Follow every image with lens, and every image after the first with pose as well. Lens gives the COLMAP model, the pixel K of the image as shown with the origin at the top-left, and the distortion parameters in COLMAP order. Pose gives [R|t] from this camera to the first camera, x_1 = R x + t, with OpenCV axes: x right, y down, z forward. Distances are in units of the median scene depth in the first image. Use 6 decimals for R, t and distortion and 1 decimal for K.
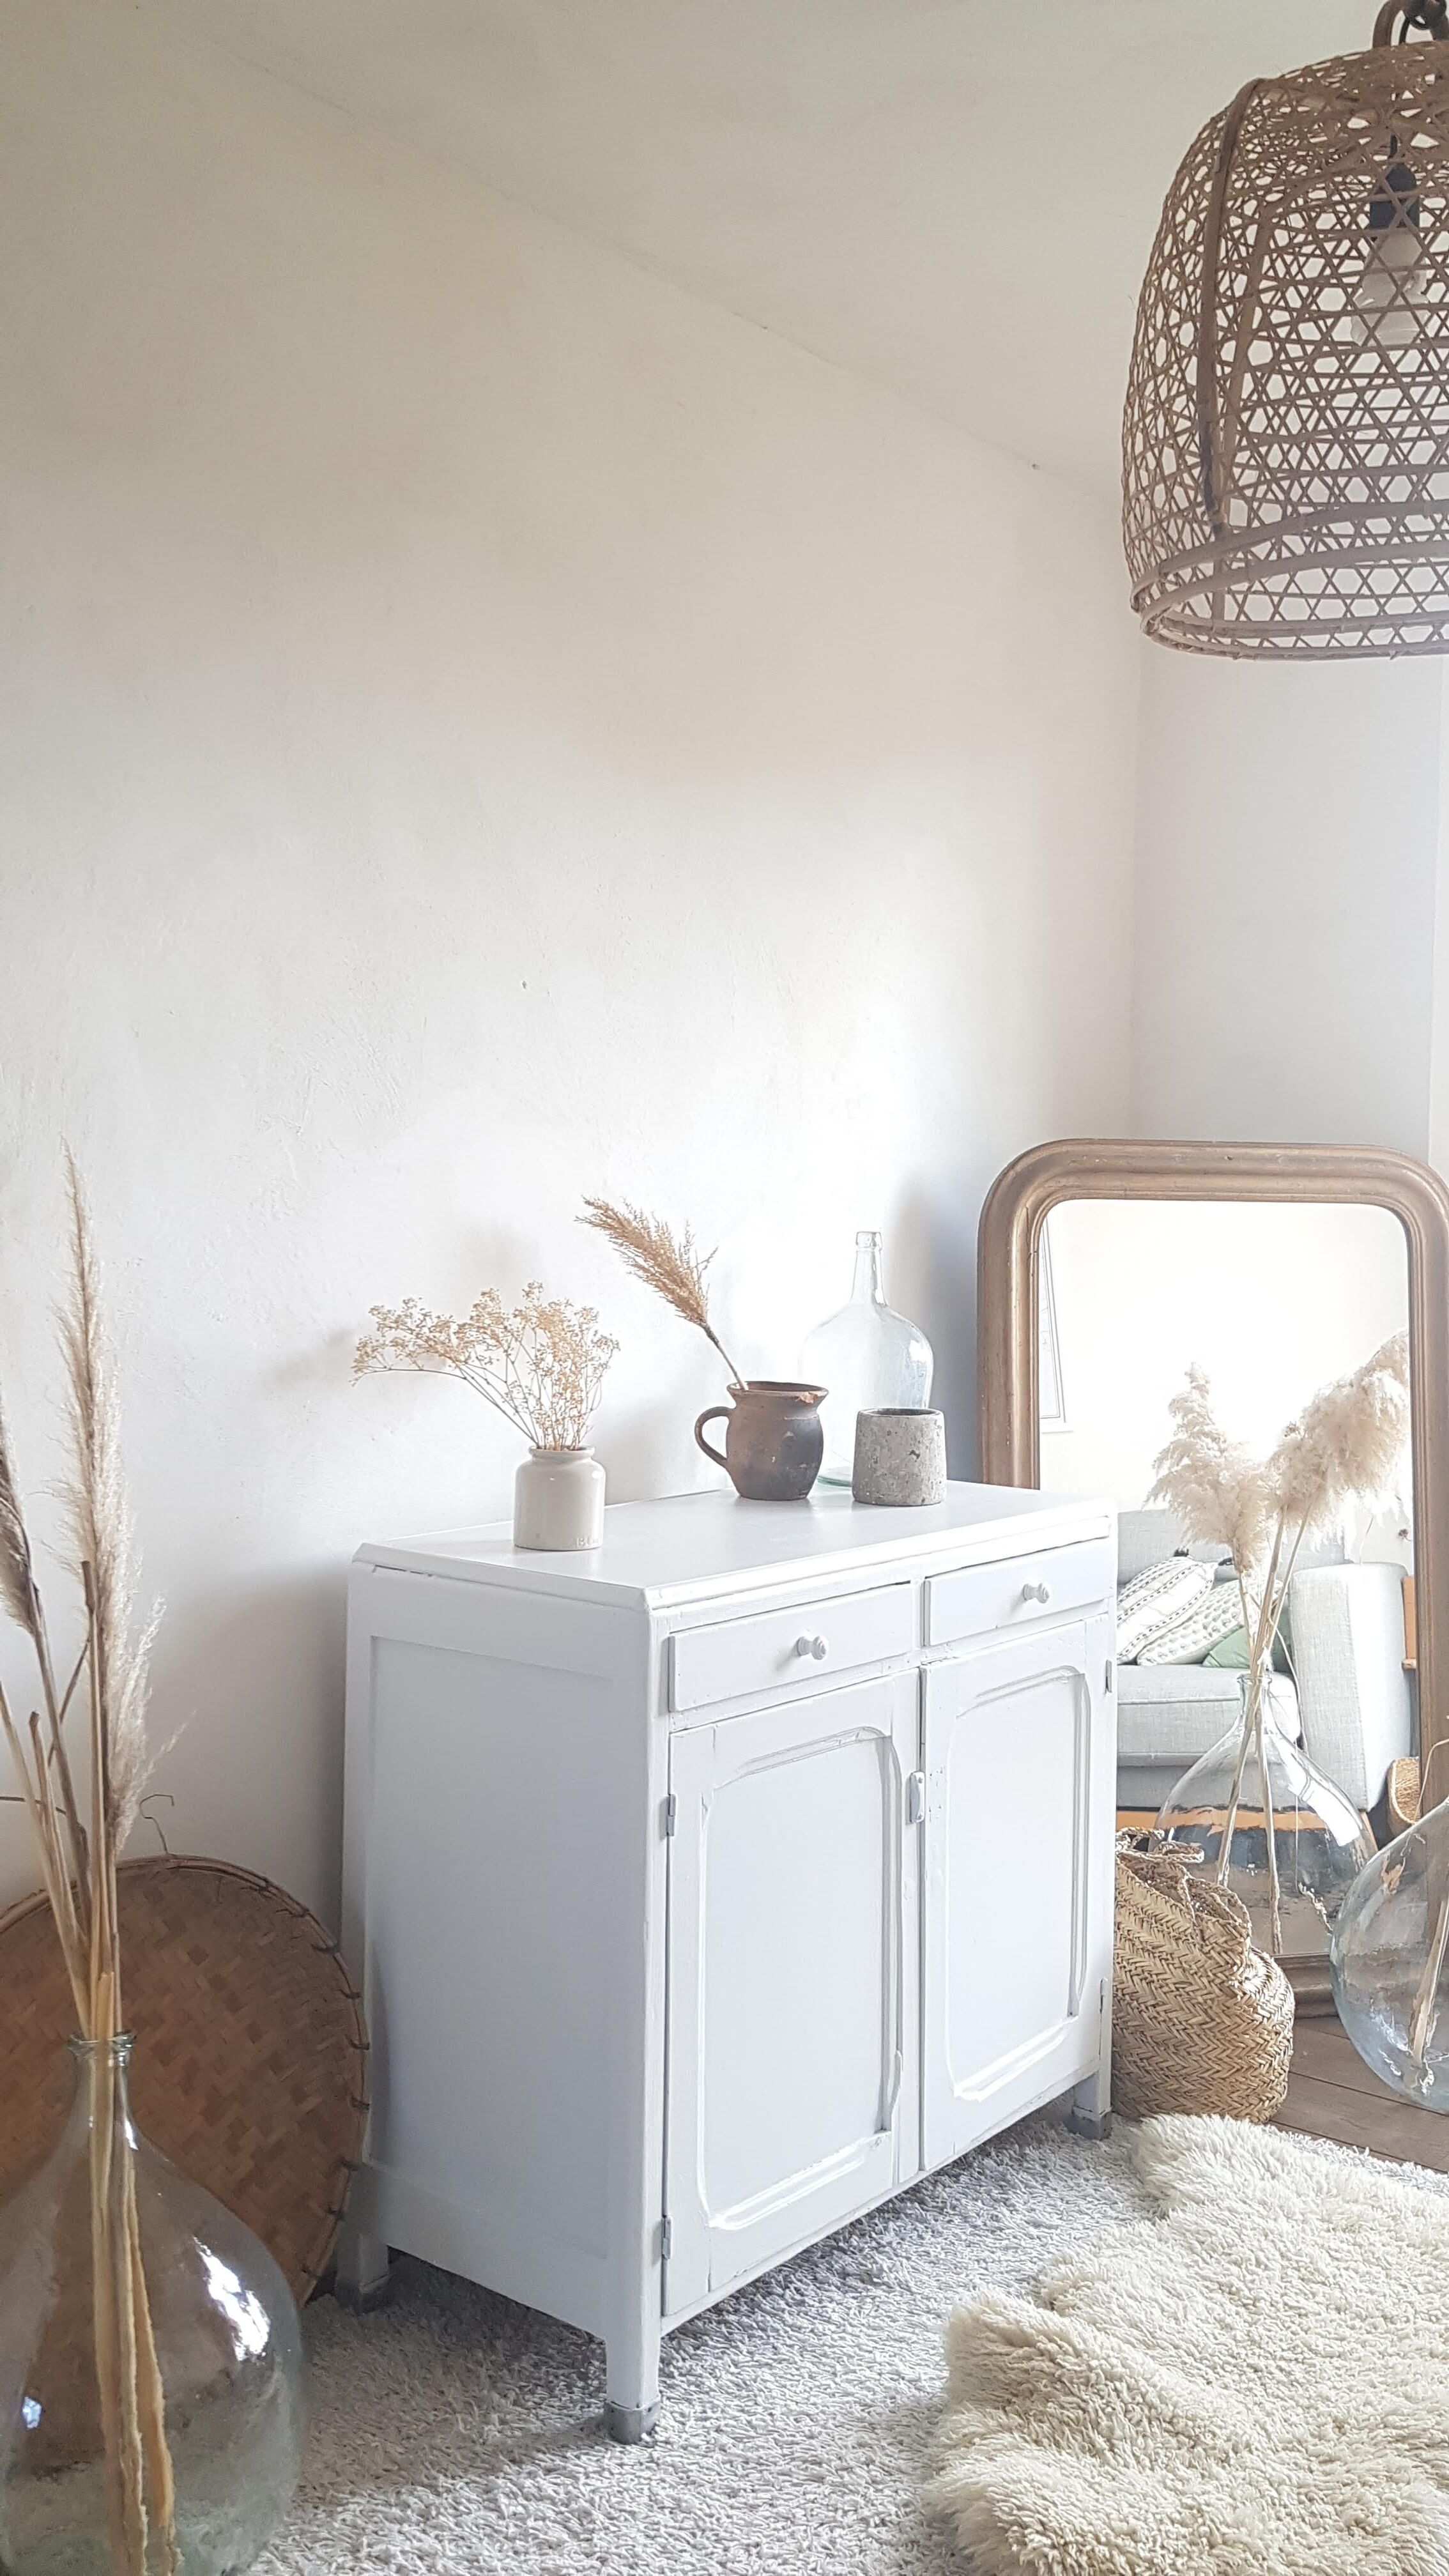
lens RADIAL K [[2193.8, 0, 788.3], [0, 2193.8, 1230.2], [0, 0, 1]] dist [0.097923, -0.221093]
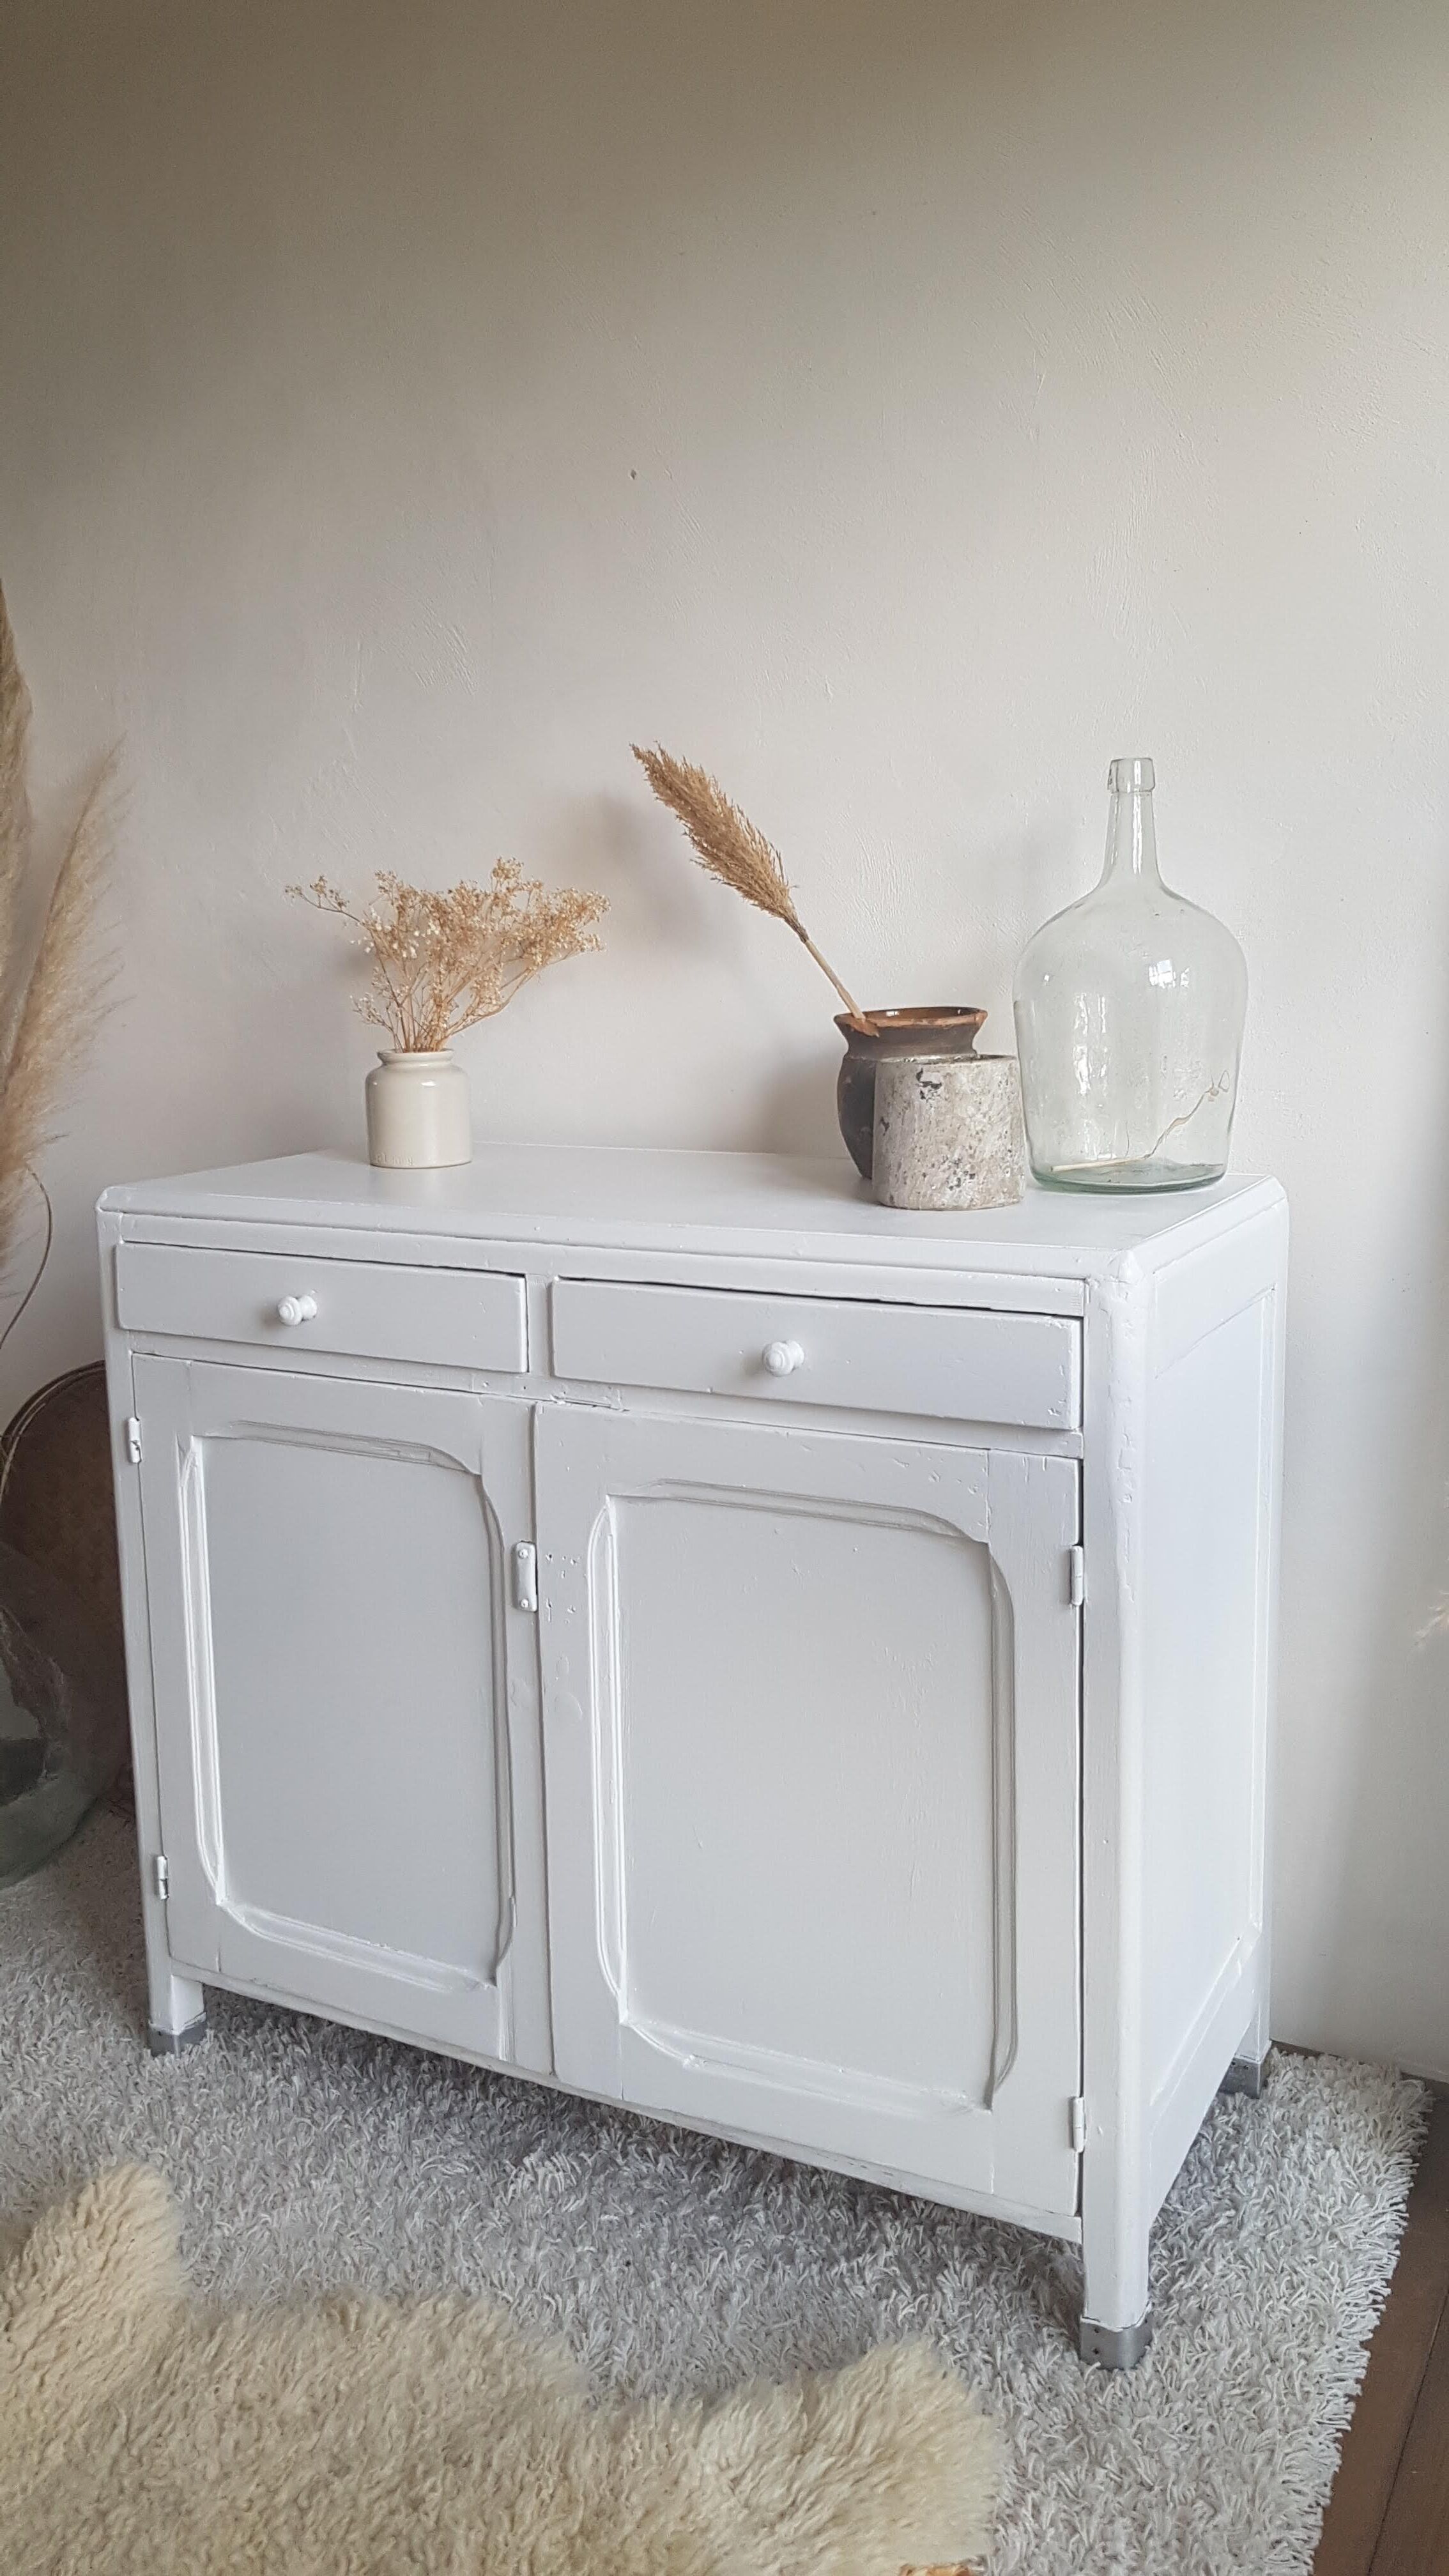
lens RADIAL K [[2033.3, 0, 732.4], [0, 2033.3, 1264.0], [0, 0, 1]] dist [0.063136, -0.120159]
pose [[0.160396, 0.148866, -0.975762, 0.701628], [0.010945, 0.988232, 0.152568, 0.060642], [0.986992, -0.035151, 0.156880, 0.985049]]
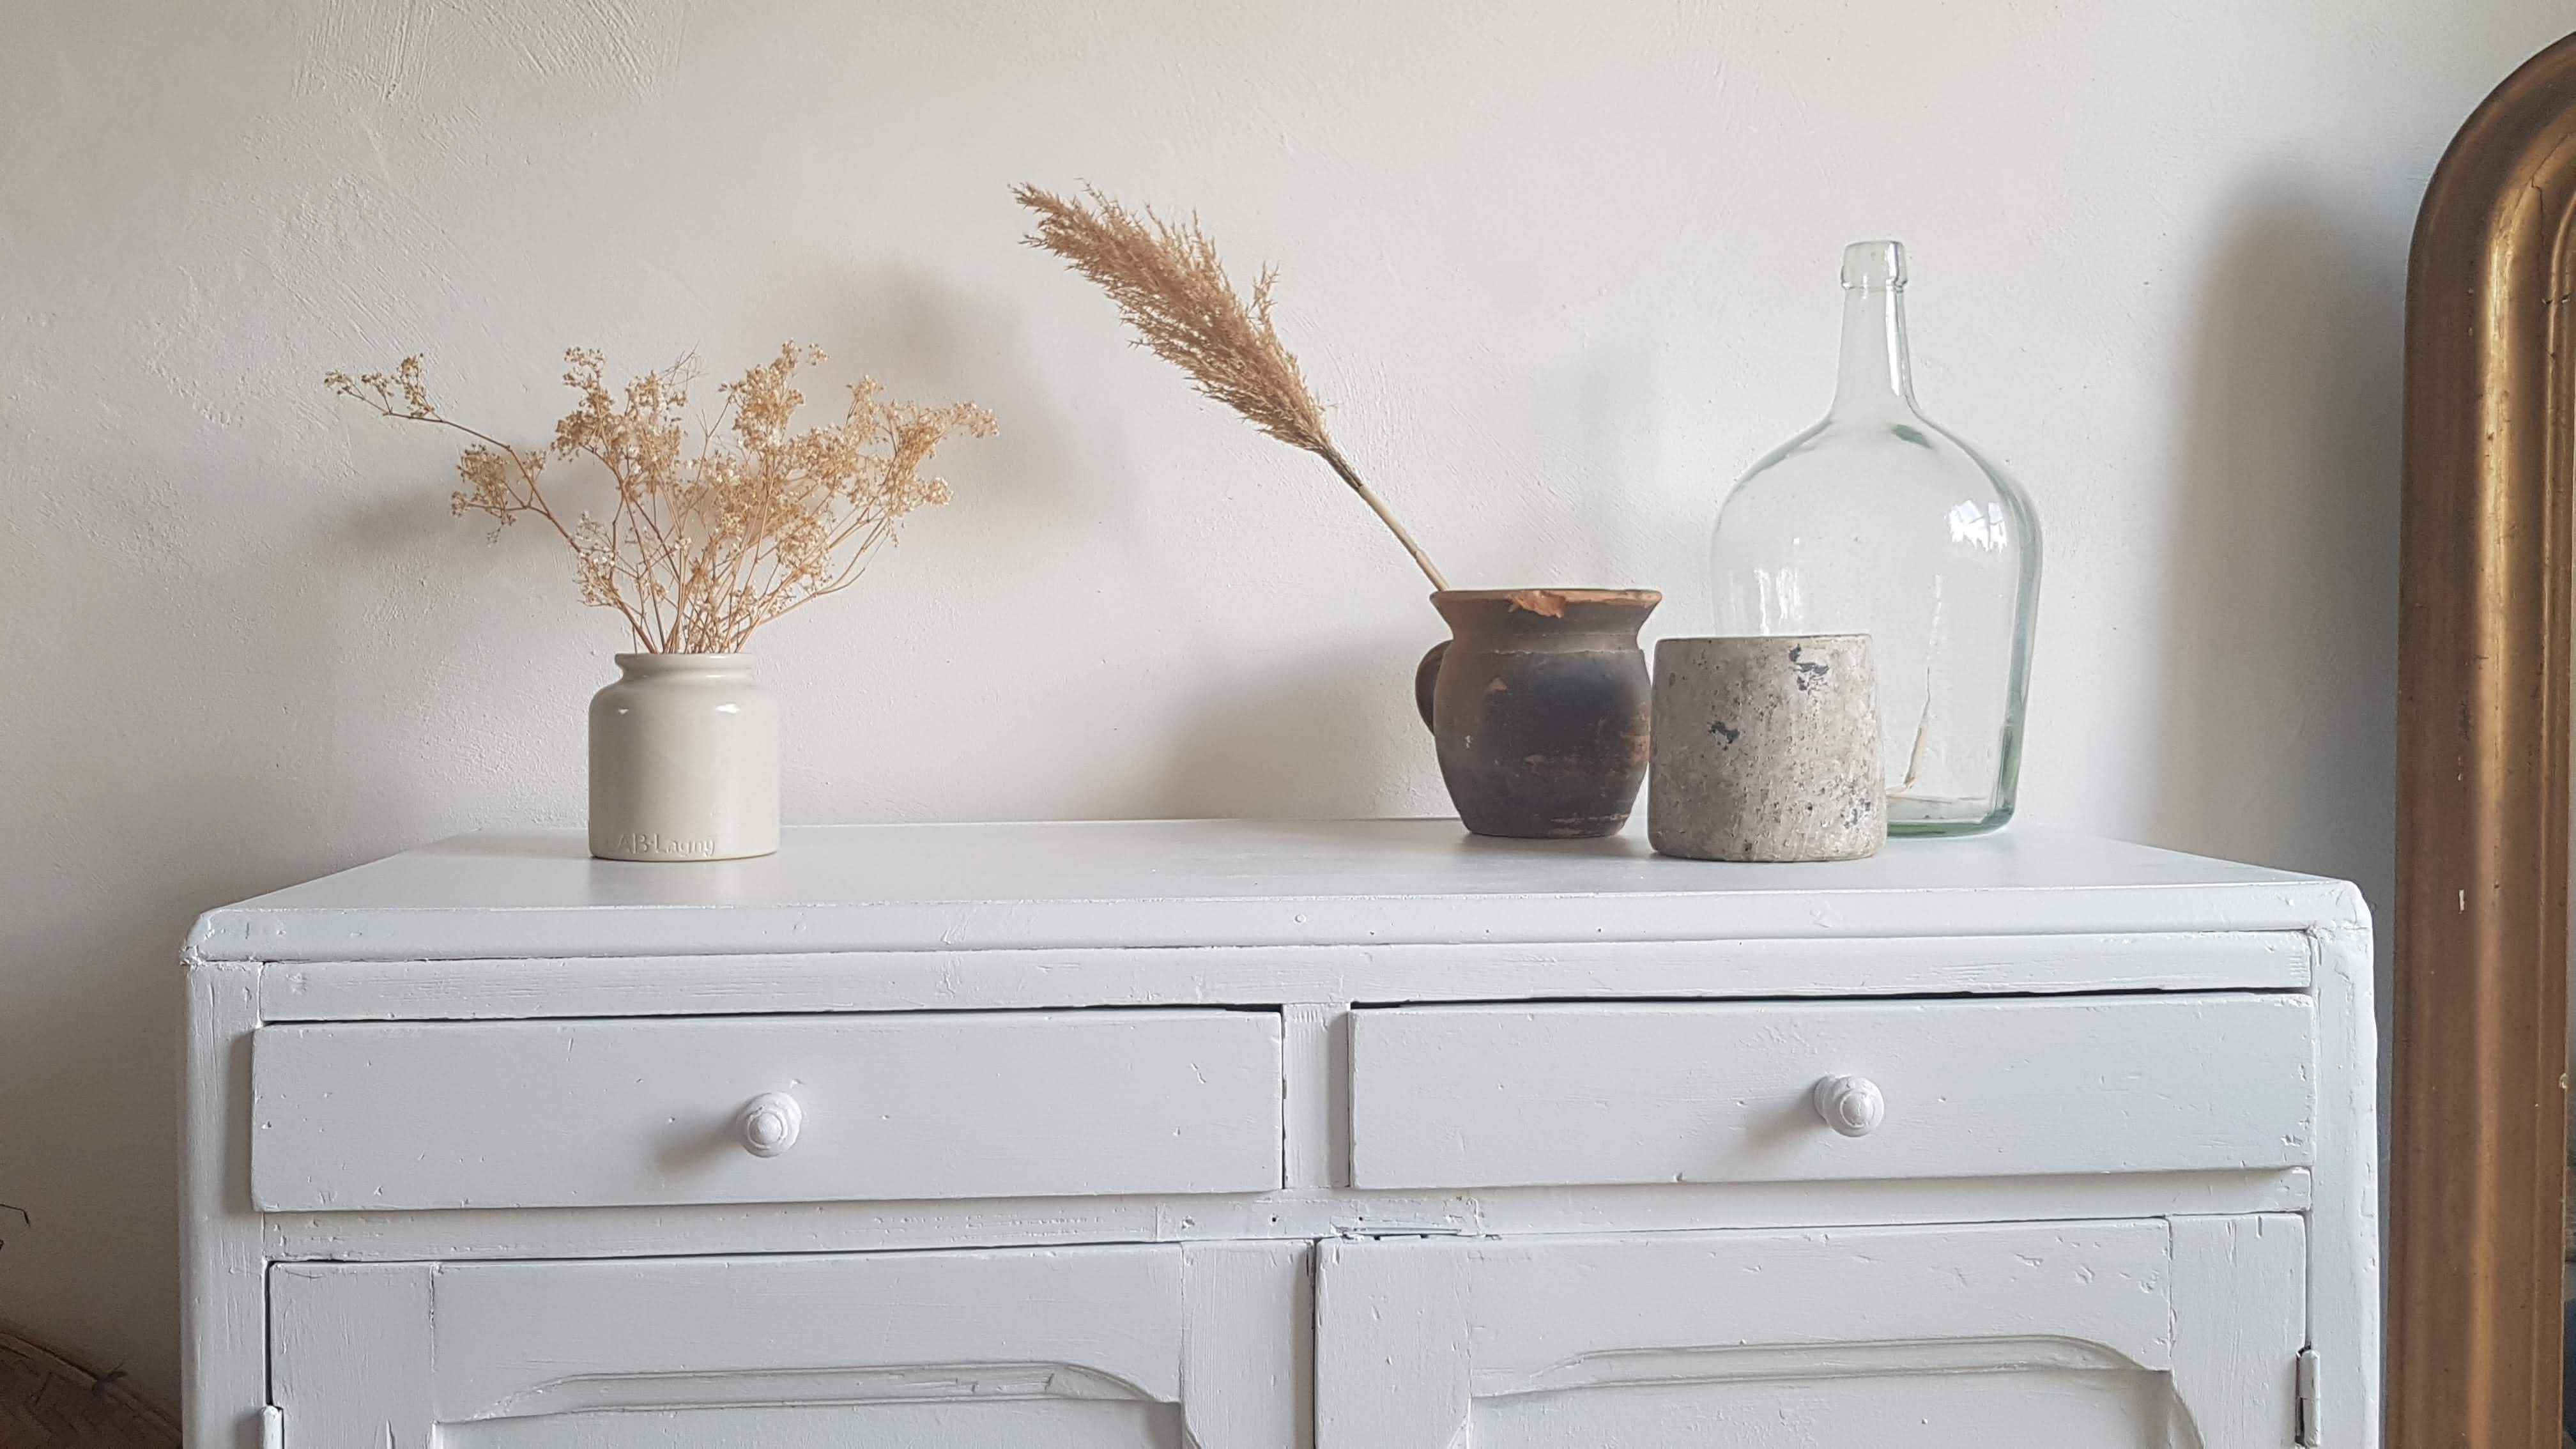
lens RADIAL K [[2255.4, 0, 1253.0], [0, 2255.4, 679.7], [0, 0, 1]] dist [0.104349, -0.247755]
pose [[0.669218, -0.009714, -0.743002, 0.348679], [0.006625, 0.999953, -0.007106, 0.108082], [0.743036, -0.000167, 0.669251, 0.751856]]
